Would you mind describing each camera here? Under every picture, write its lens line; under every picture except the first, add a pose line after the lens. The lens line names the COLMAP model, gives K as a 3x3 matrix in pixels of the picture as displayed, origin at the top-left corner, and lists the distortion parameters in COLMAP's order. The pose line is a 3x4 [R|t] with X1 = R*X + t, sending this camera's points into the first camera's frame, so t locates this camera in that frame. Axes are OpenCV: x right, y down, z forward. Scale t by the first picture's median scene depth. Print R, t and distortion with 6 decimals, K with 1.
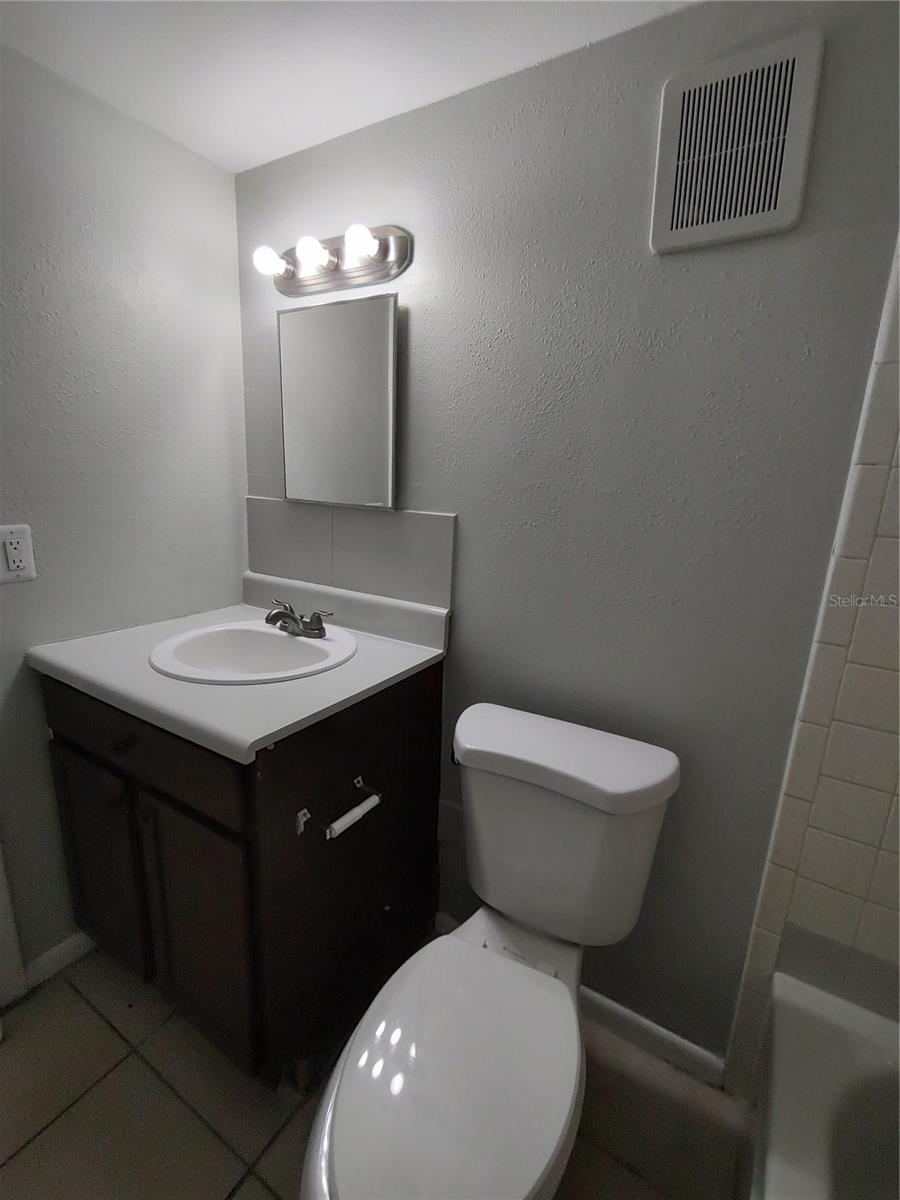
lens RADIAL K [[542.2, 0, 450.0], [0, 542.2, 600.0], [0, 0, 1]] dist [-0.015267, 0.001320]
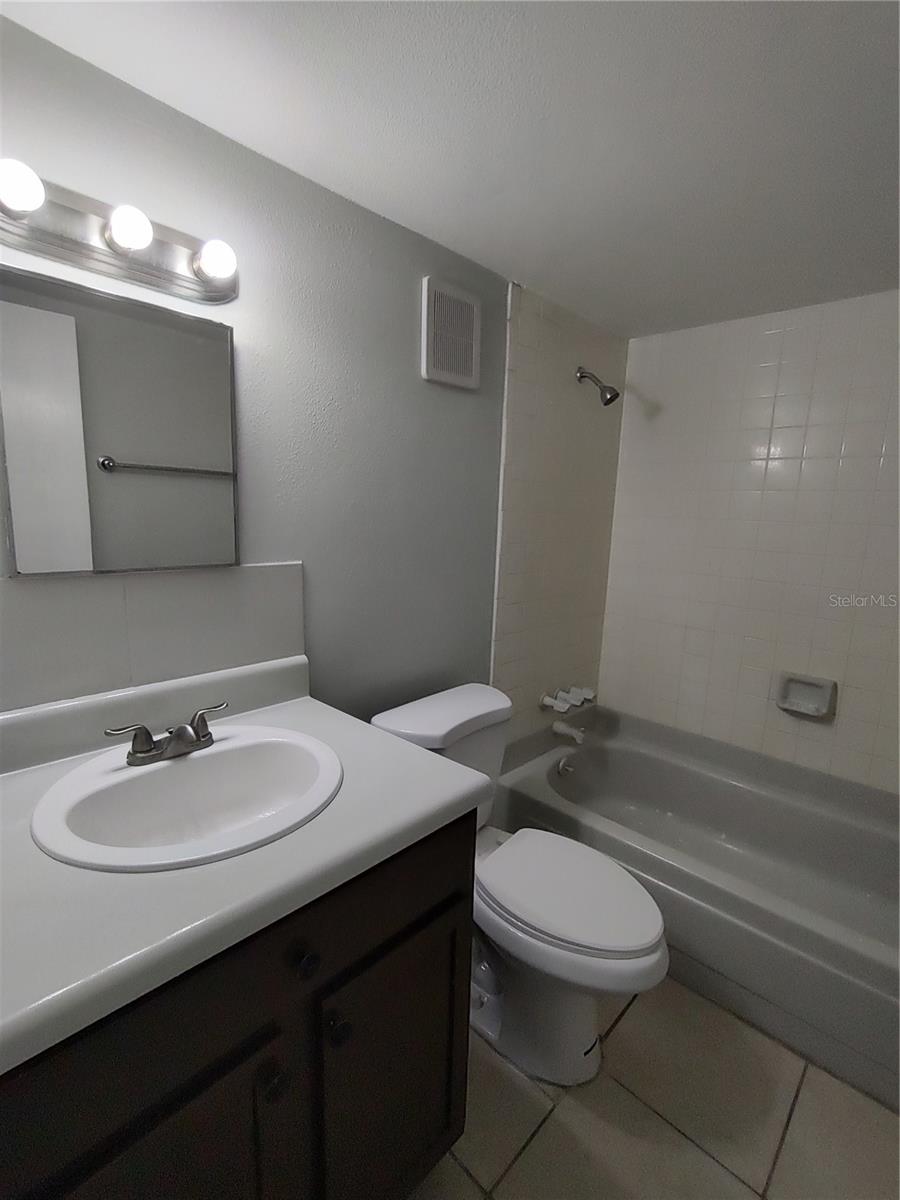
lens RADIAL K [[542.2, 0, 450.0], [0, 542.2, 600.0], [0, 0, 1]] dist [-0.015267, 0.001320]
pose [[0.214960, -0.180194, 0.959855, -0.917853], [0.222135, 0.966092, 0.131617, -0.158498], [-0.951025, 0.184925, 0.247698, 0.493482]]
